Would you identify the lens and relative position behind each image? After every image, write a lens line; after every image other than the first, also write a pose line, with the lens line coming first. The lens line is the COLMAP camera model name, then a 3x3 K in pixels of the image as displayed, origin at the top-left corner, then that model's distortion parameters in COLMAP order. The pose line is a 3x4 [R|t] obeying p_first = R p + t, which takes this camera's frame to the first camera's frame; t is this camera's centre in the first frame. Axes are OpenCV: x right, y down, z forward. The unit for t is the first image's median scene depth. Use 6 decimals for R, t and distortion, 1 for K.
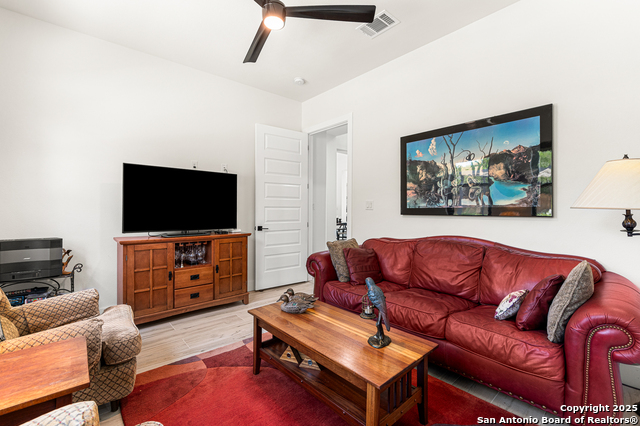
lens RADIAL K [[268.2, 0, 317.4], [0, 268.2, 210.9], [0, 0, 1]] dist [0.002011, -0.001415]
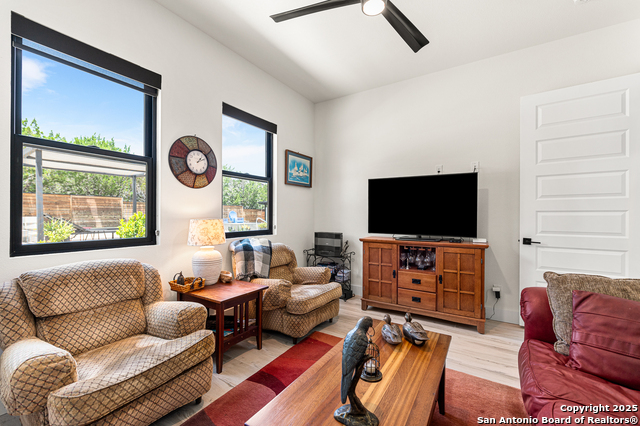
lens RADIAL K [[268.2, 0, 320.1], [0, 268.2, 216.5], [0, 0, 1]] dist [0.002011, -0.001415]
pose [[0.300231, 0.005332, -0.953852, 0.392823], [-0.004576, 0.999981, 0.004150, -0.001963], [0.953856, 0.003119, 0.300250, 0.334944]]
